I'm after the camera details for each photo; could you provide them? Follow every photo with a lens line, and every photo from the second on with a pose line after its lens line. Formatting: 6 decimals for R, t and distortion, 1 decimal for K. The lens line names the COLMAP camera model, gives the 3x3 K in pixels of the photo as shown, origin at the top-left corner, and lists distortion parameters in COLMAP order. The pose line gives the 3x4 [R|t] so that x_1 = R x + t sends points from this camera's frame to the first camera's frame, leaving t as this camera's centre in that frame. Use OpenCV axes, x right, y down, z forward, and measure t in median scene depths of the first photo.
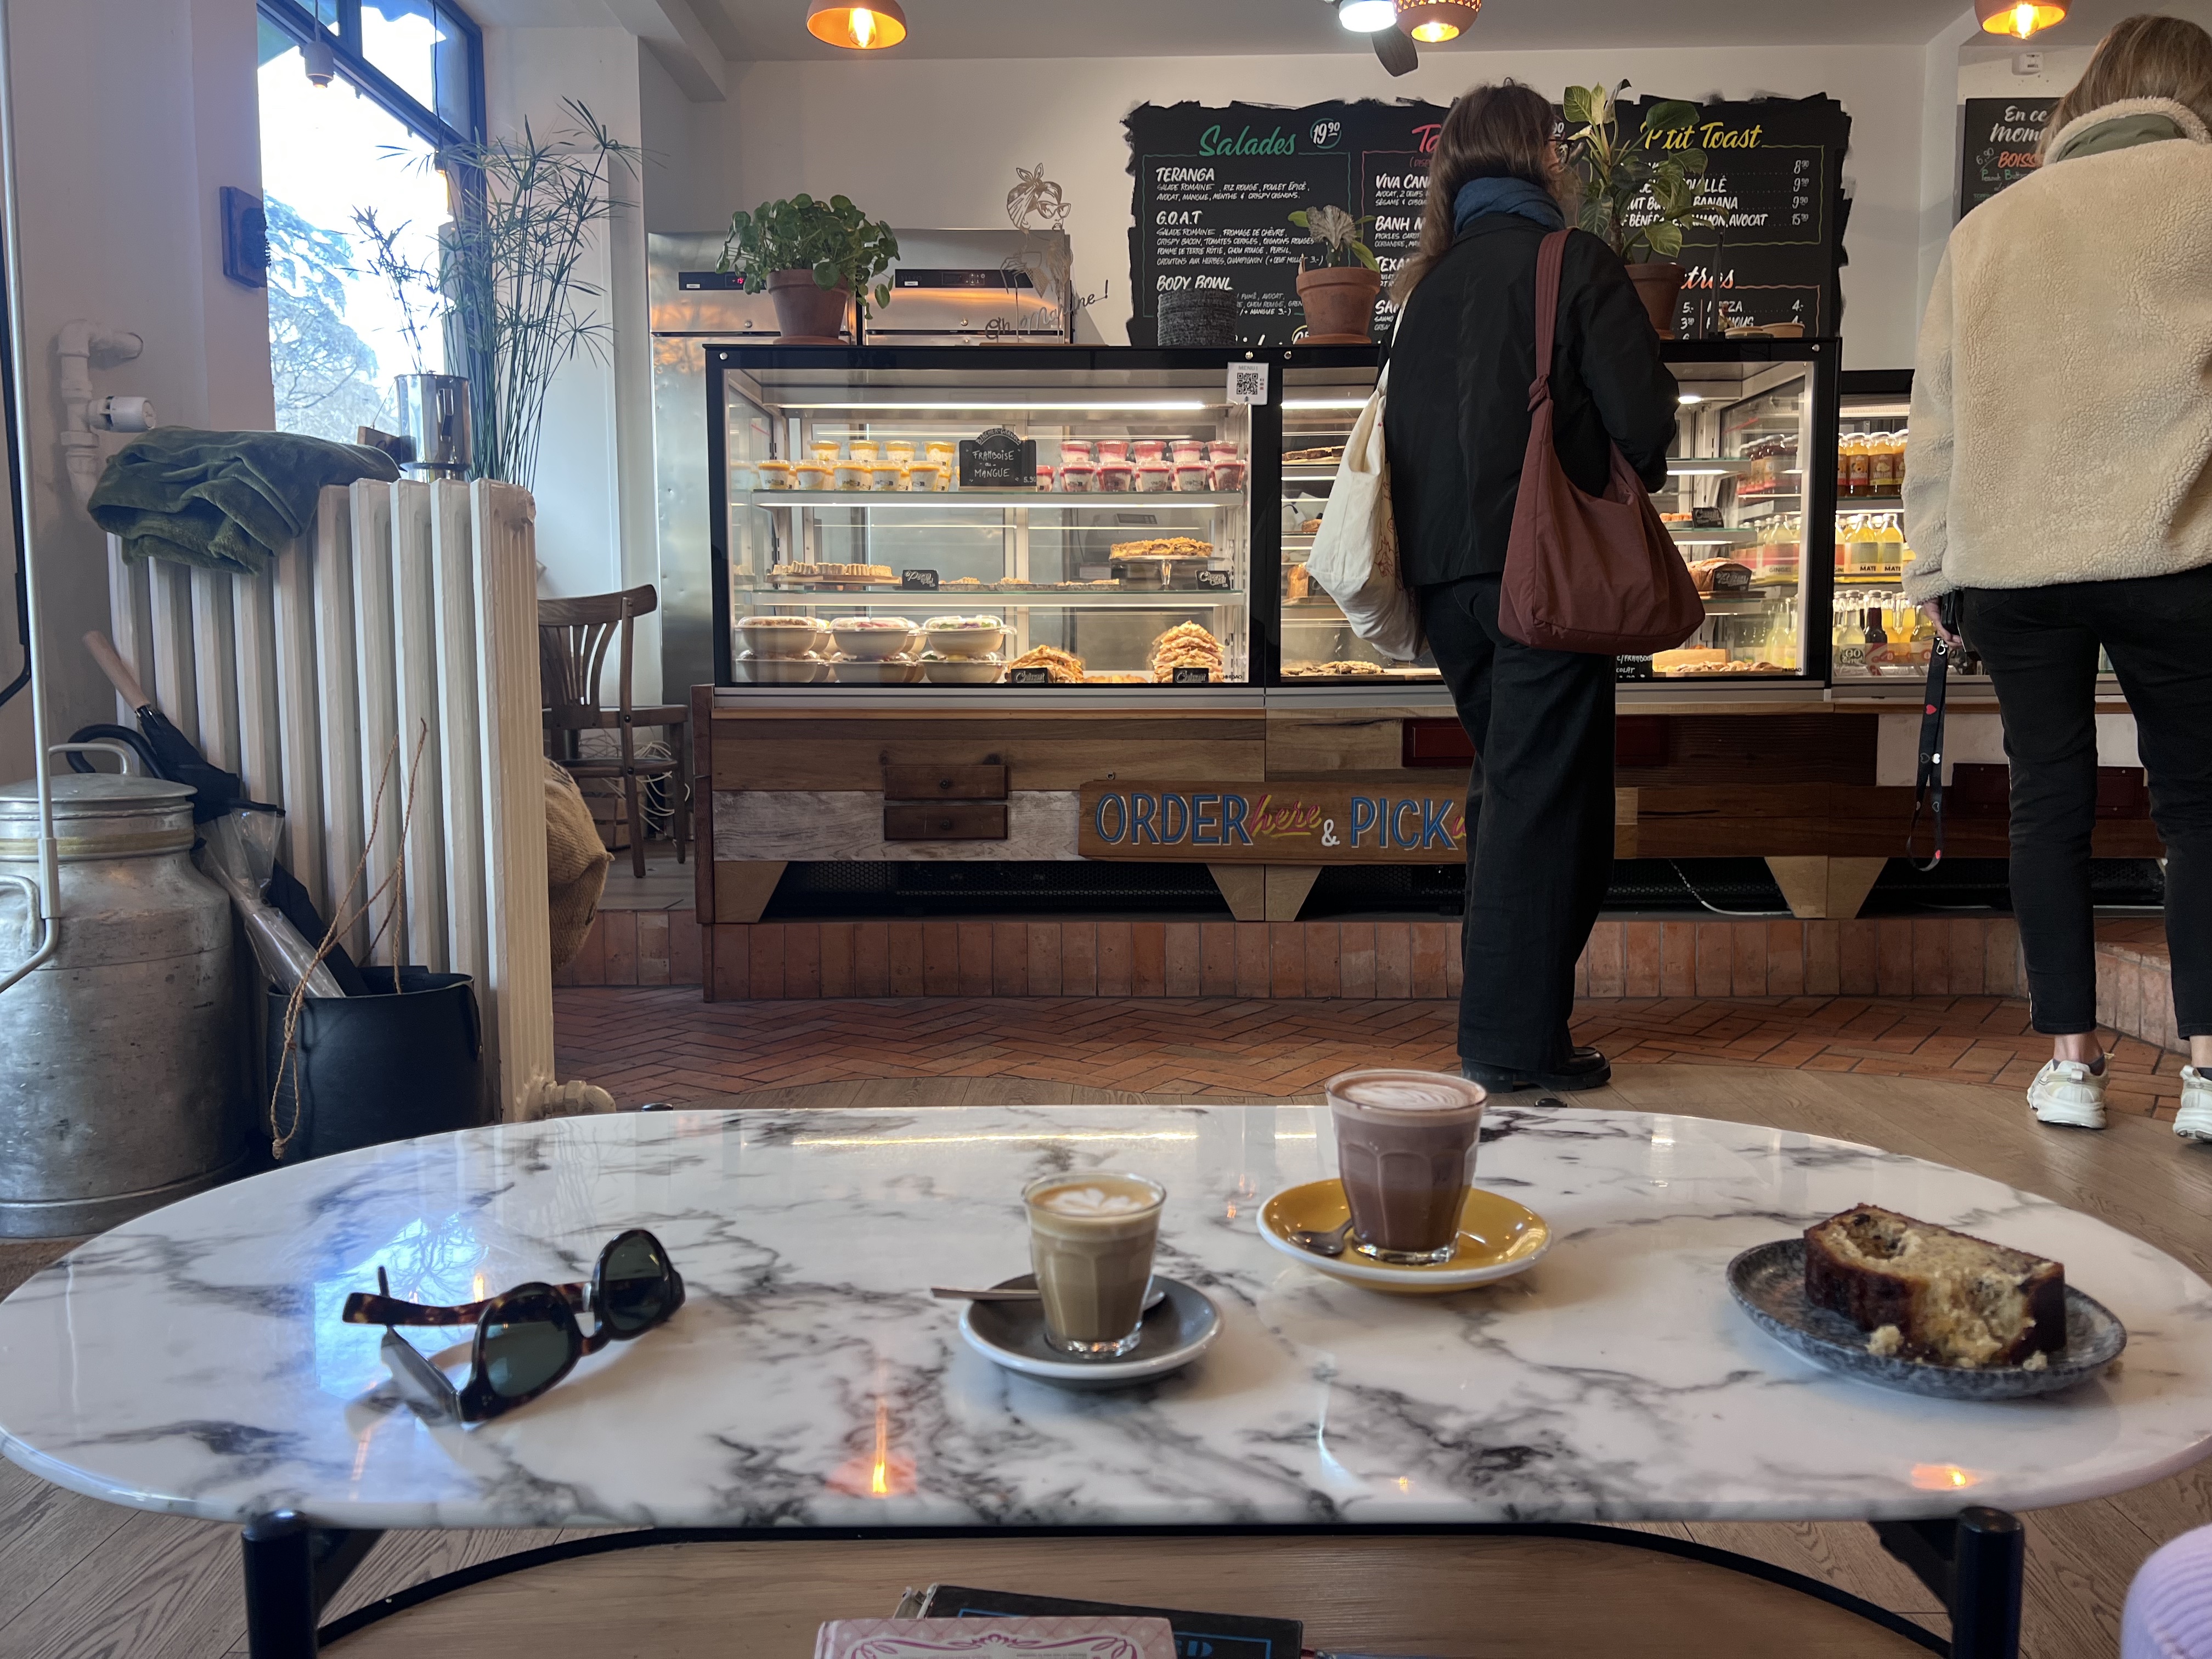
lens RADIAL K [[1729.4, 0, 1106.0], [0, 1729.4, 829.5], [0, 0, 1]] dist [0.096766, -0.178103]
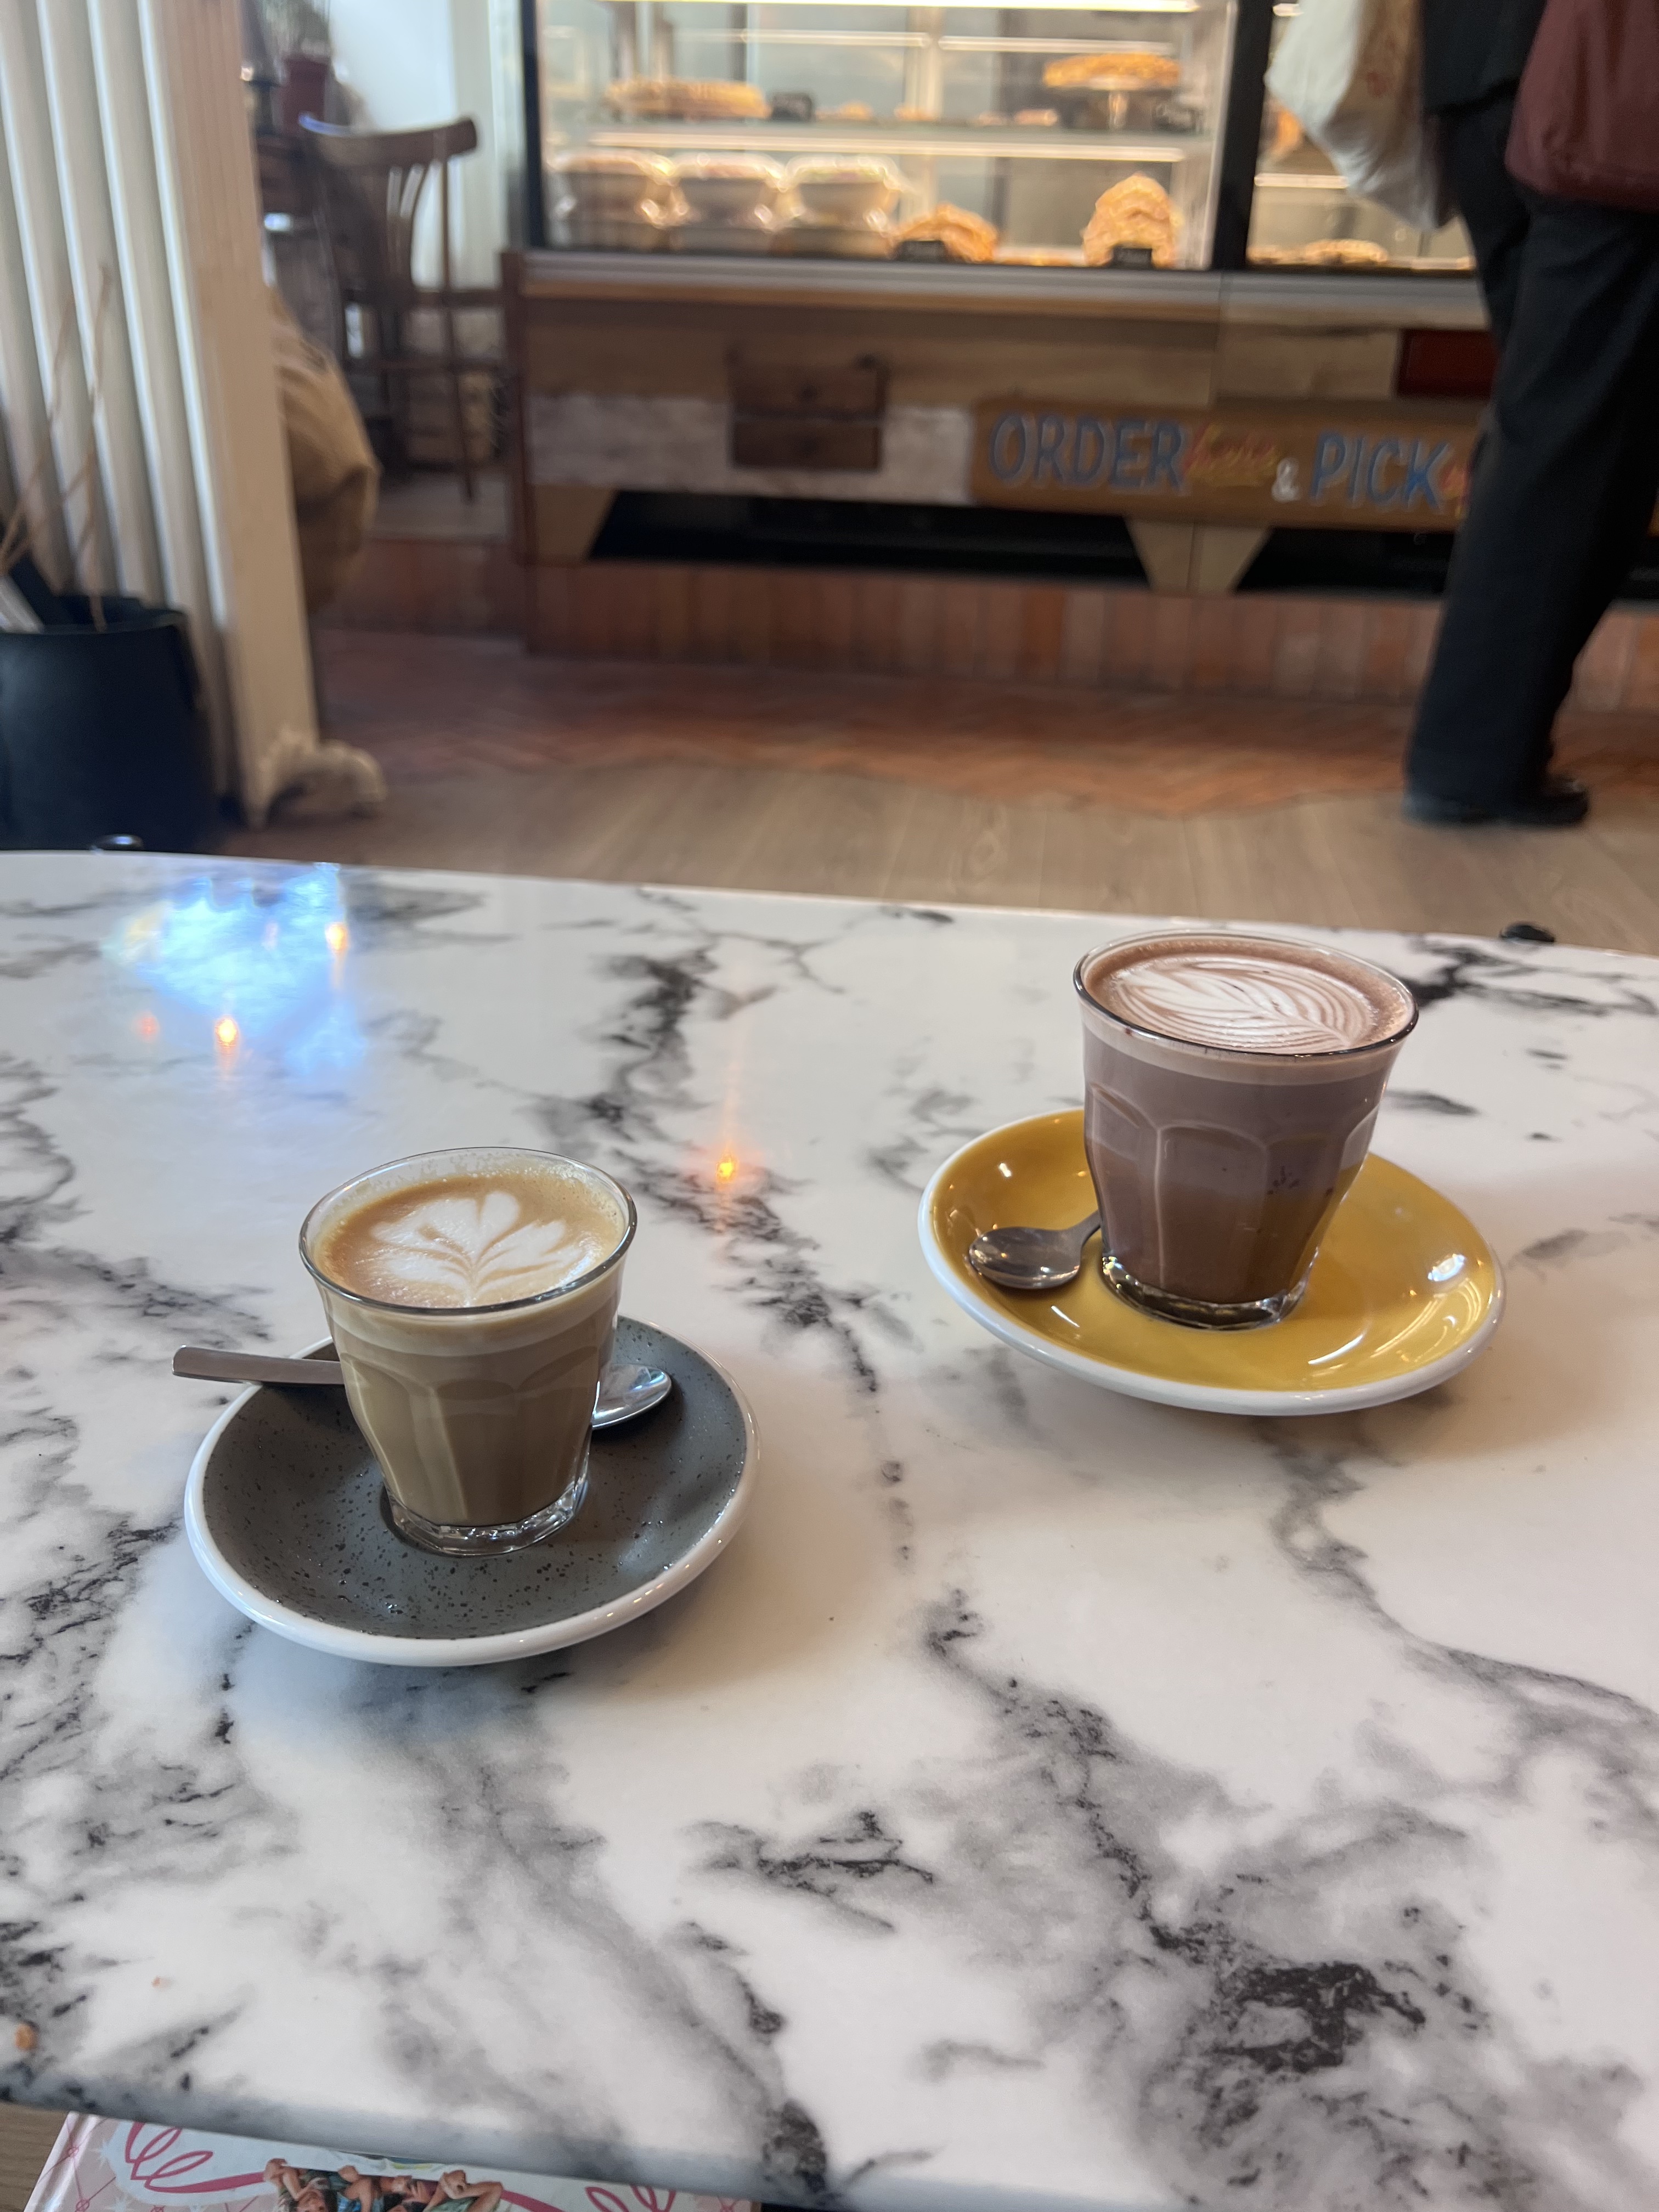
lens RADIAL K [[1729.4, 0, 829.5], [0, 1729.4, 1106.0], [0, 0, 1]] dist [0.096766, -0.178103]
pose [[0.991349, 0.082463, -0.102116, 0.027418], [-0.042691, 0.938274, 0.343248, 0.004983], [0.124118, -0.335919, 0.933677, 0.129440]]
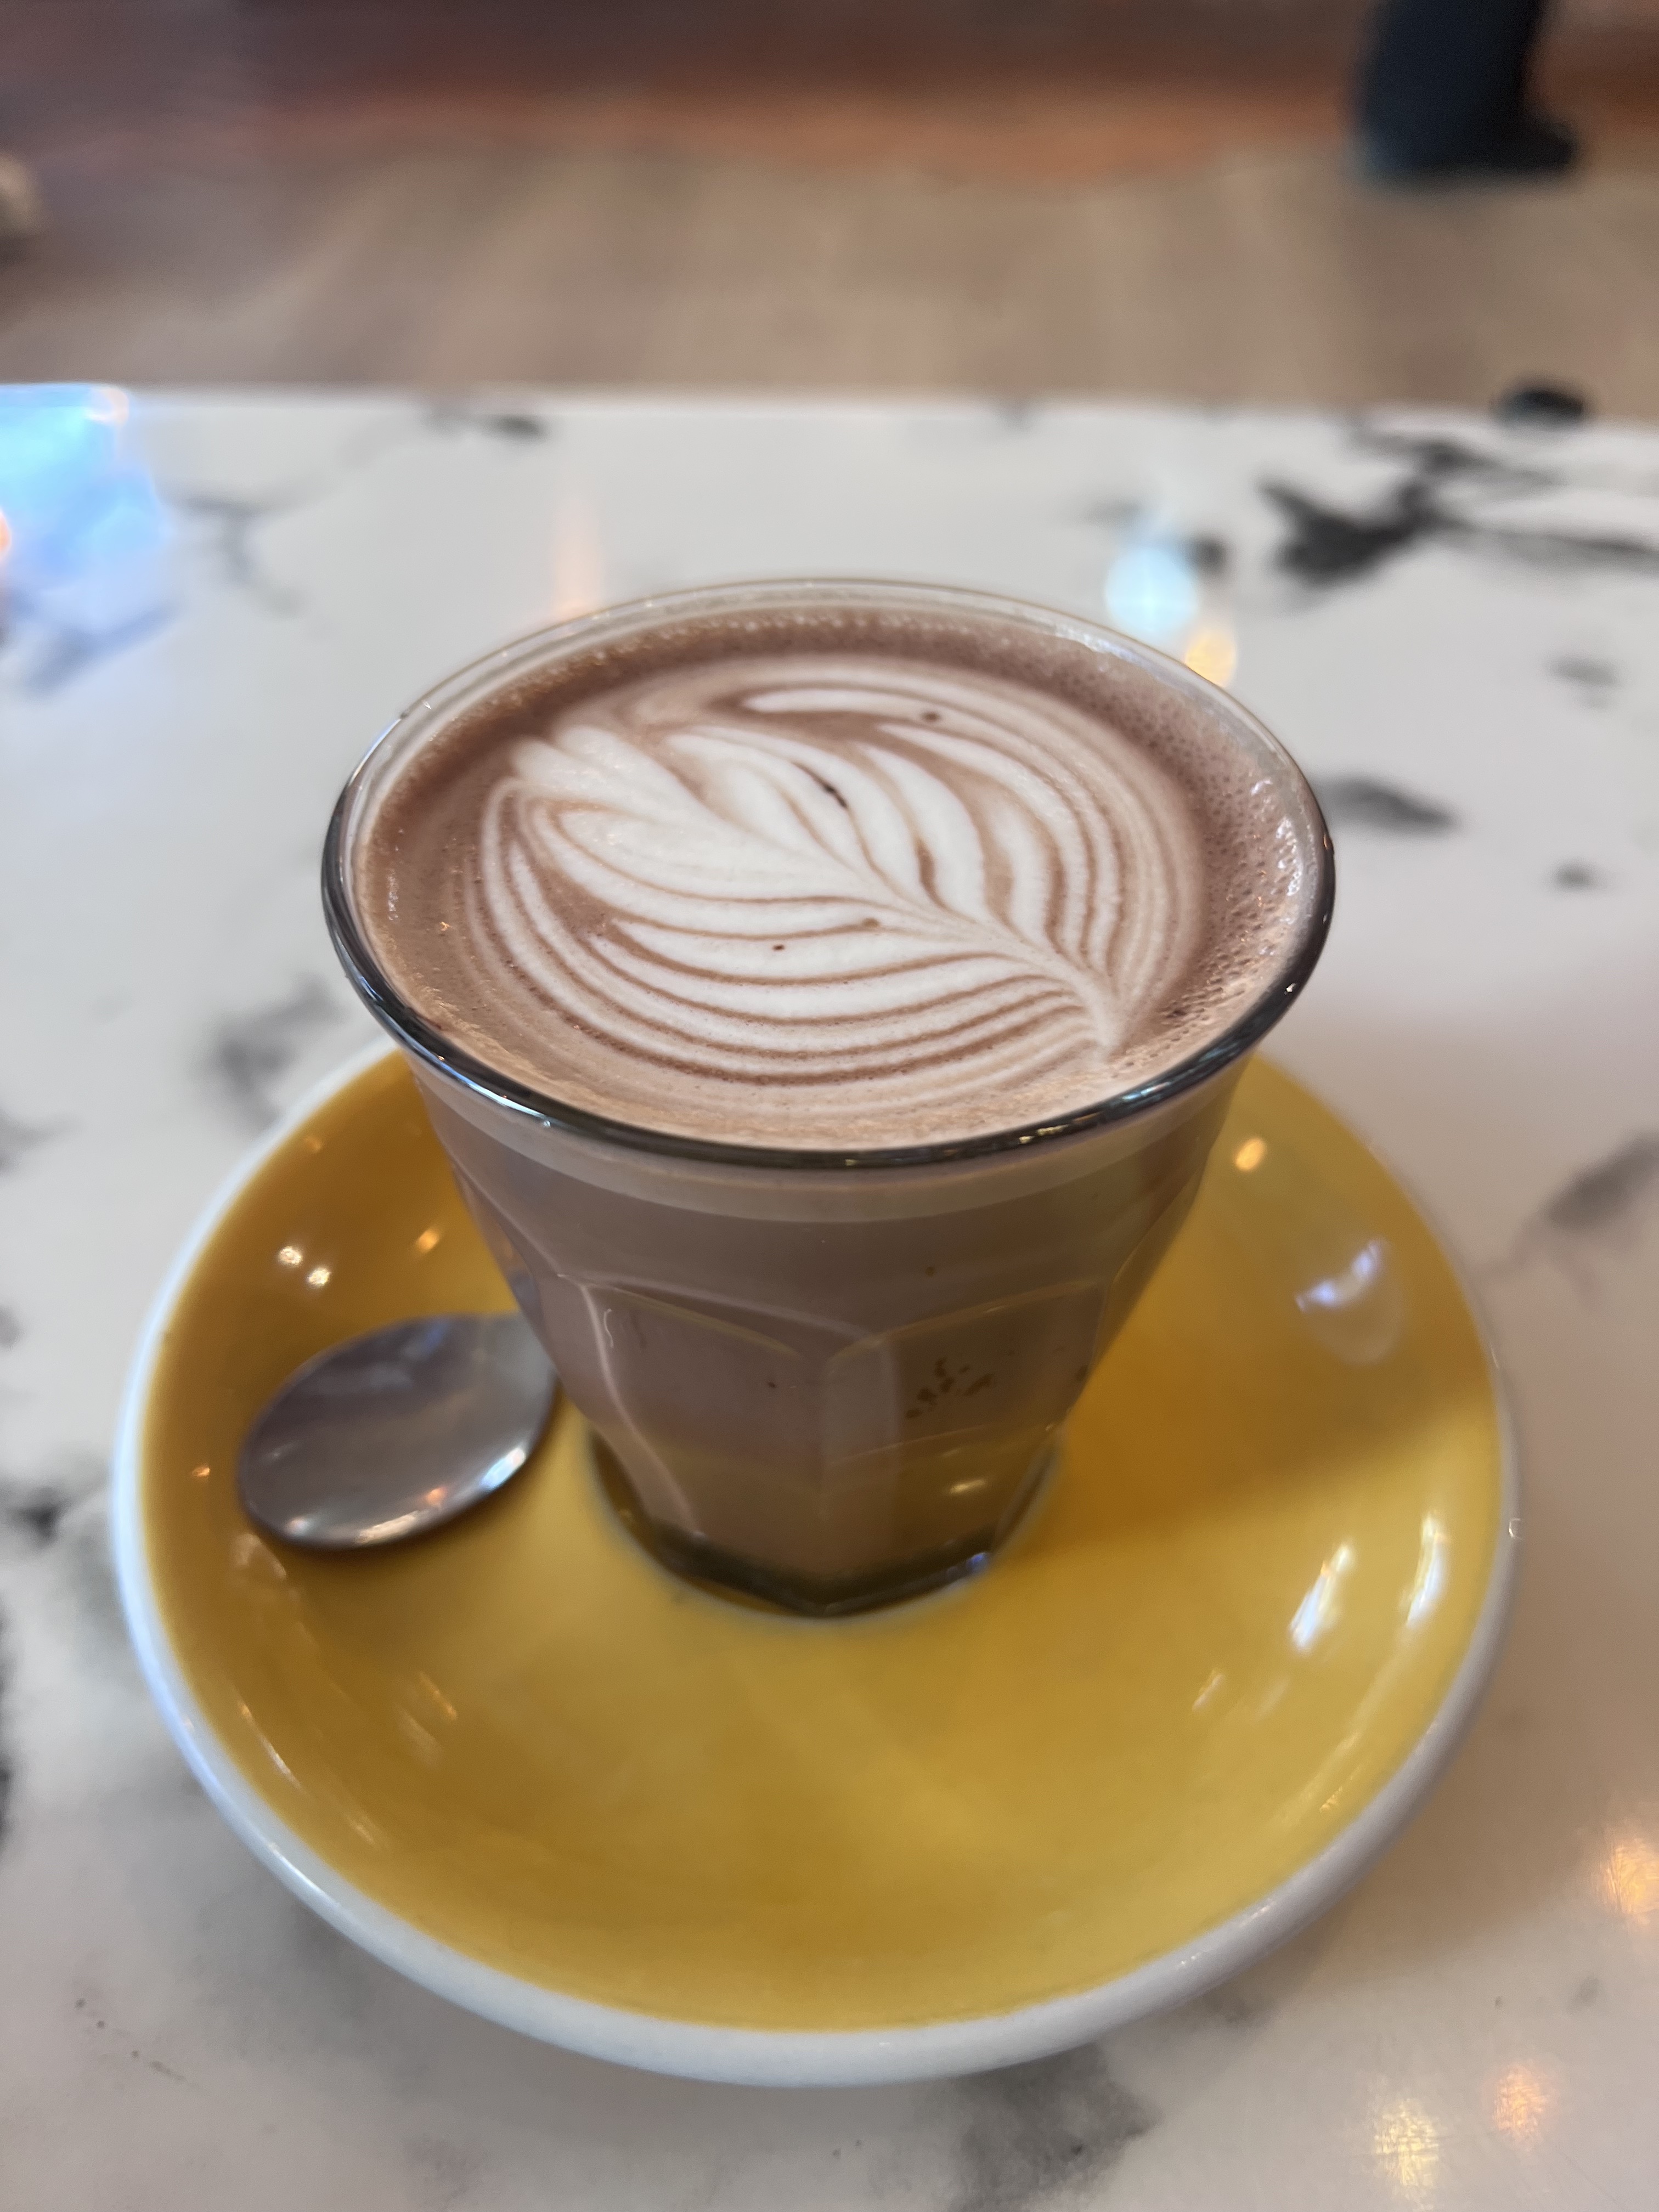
lens RADIAL K [[1787.3, 0, 829.5], [0, 1787.3, 1106.0], [0, 0, 1]] dist [-0.011742, -0.006284]
pose [[0.998298, 0.038139, -0.044109, 0.044817], [-0.003386, 0.793087, 0.609099, 0.017405], [0.058212, -0.607913, 0.791867, 0.210494]]
